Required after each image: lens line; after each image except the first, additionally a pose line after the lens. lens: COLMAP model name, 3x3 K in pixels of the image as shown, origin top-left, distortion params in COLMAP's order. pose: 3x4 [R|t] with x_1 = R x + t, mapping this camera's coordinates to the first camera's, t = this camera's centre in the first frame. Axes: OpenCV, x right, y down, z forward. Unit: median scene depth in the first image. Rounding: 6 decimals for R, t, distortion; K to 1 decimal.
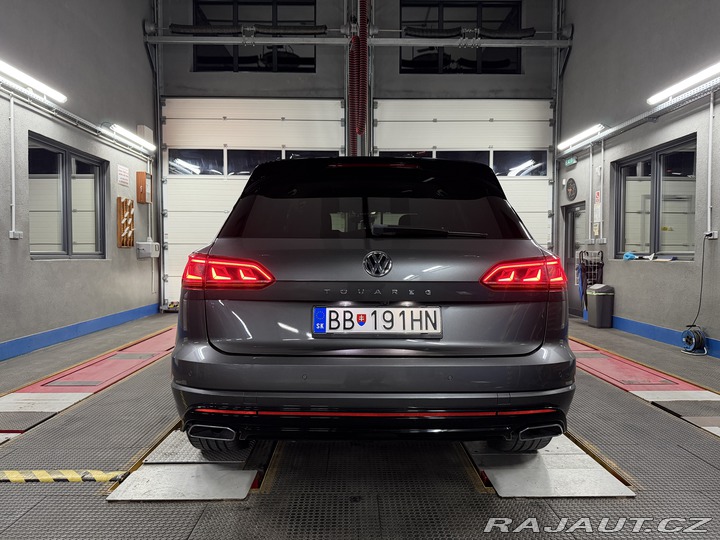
lens RADIAL K [[519.6, 0, 360.0], [0, 519.6, 270.0], [0, 0, 1]] dist [0.054696, -0.001104]
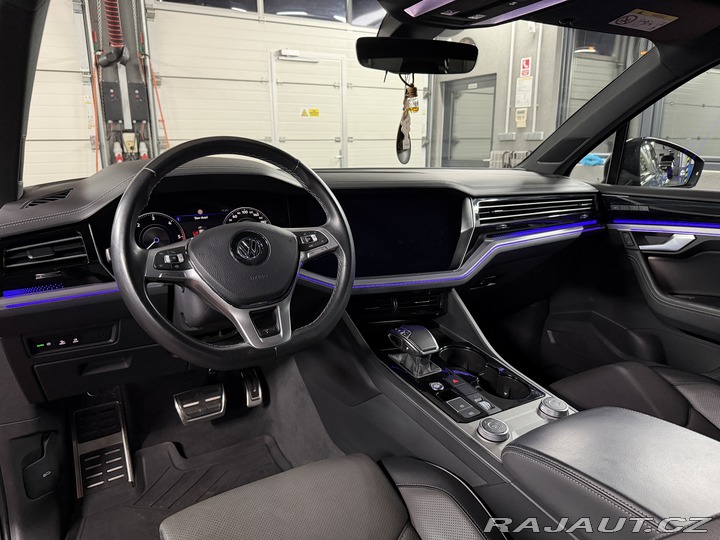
lens RADIAL K [[519.6, 0, 360.0], [0, 519.6, 270.0], [0, 0, 1]] dist [0.054696, -0.001104]
pose [[0.868422, -0.130038, 0.478470, -0.084478], [0.024497, 0.975070, 0.220542, -0.040764], [-0.495221, -0.179803, 0.849957, 0.496705]]
